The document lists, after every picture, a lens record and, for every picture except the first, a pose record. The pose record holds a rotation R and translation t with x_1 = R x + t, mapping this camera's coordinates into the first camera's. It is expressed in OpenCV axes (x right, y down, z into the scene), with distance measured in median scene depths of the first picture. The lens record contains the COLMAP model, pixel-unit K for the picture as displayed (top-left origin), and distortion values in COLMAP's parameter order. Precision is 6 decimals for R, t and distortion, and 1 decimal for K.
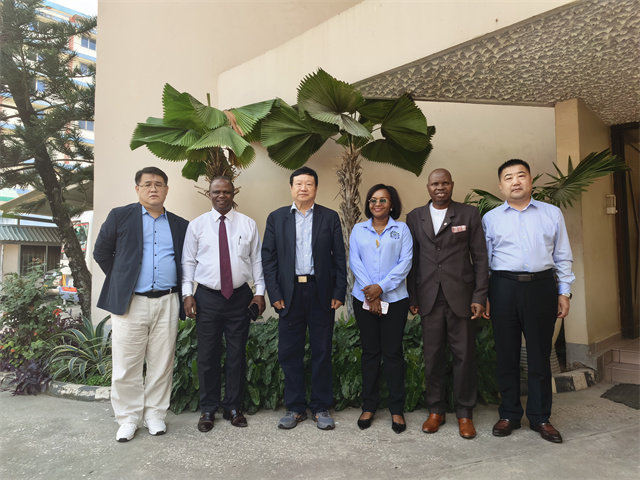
lens RADIAL K [[457.8, 0, 320.0], [0, 457.8, 240.0], [0, 0, 1]] dist [-0.000896, -0.006687]
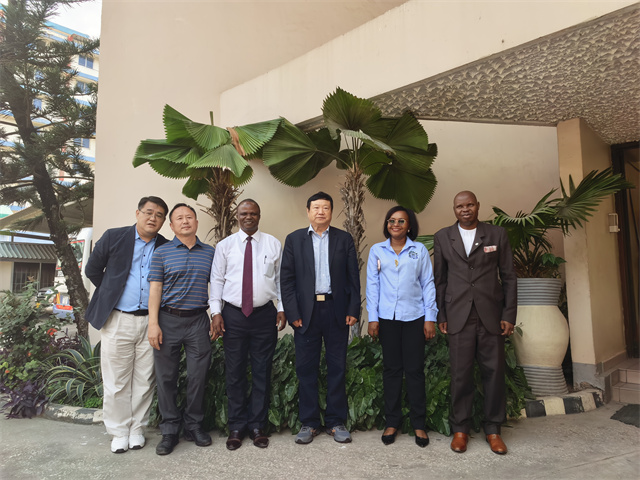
lens RADIAL K [[457.8, 0, 320.0], [0, 457.8, 240.0], [0, 0, 1]] dist [-0.000896, -0.006687]
pose [[0.999930, 0.002008, 0.011694, -0.020681], [-0.001555, 0.999255, -0.038564, -0.001606], [-0.011762, 0.038543, 0.999188, 0.009876]]
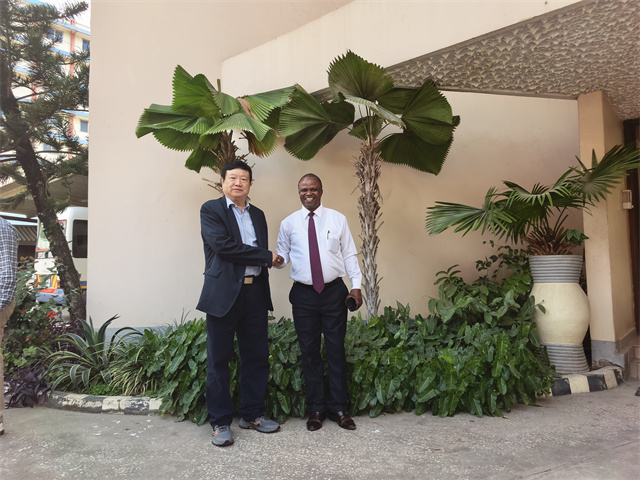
lens RADIAL K [[457.8, 0, 320.0], [0, 457.8, 240.0], [0, 0, 1]] dist [-0.000896, -0.006687]
pose [[0.998199, -0.002066, 0.059953, -0.103802], [0.001933, 0.999996, 0.002278, 0.006883], [-0.059957, -0.002158, 0.998199, 0.060381]]
